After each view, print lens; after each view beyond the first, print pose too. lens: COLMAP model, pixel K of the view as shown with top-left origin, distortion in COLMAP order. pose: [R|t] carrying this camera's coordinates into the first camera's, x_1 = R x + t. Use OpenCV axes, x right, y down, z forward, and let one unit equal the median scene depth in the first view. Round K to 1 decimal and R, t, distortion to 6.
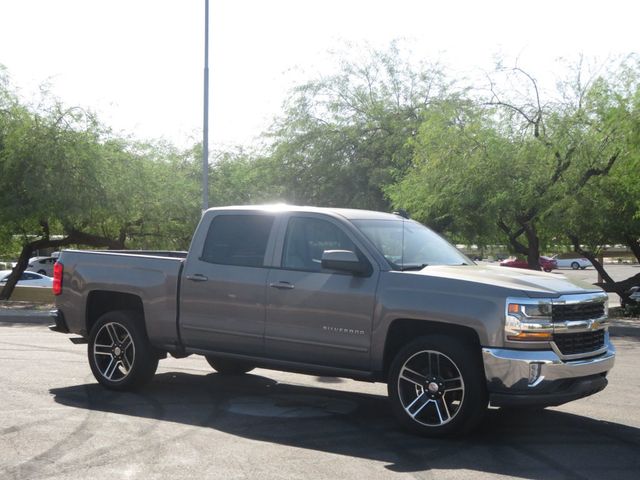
lens RADIAL K [[986.8, 0, 320.0], [0, 986.8, 240.0], [0, 0, 1]] dist [-0.034392, -0.189123]
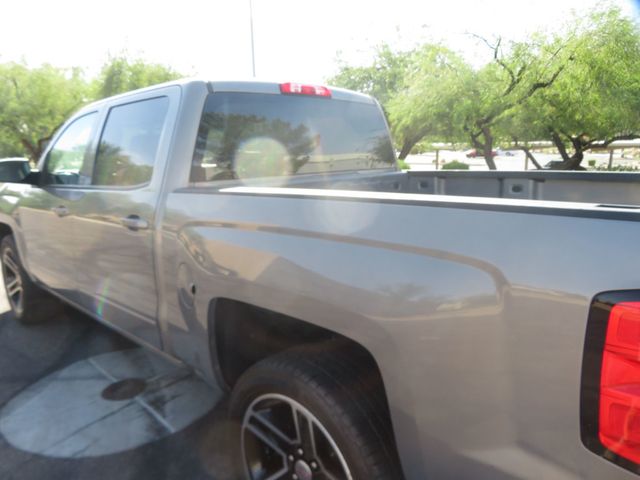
lens RADIAL K [[466.7, 0, 317.0], [0, 466.7, 242.1], [0, 0, 1]] dist [-0.080427, 0.073560]
pose [[0.992262, -0.000285, -0.124161, 0.057696], [0.026259, 0.977858, 0.207614, 0.001246], [0.121353, -0.209268, 0.970299, 0.318181]]
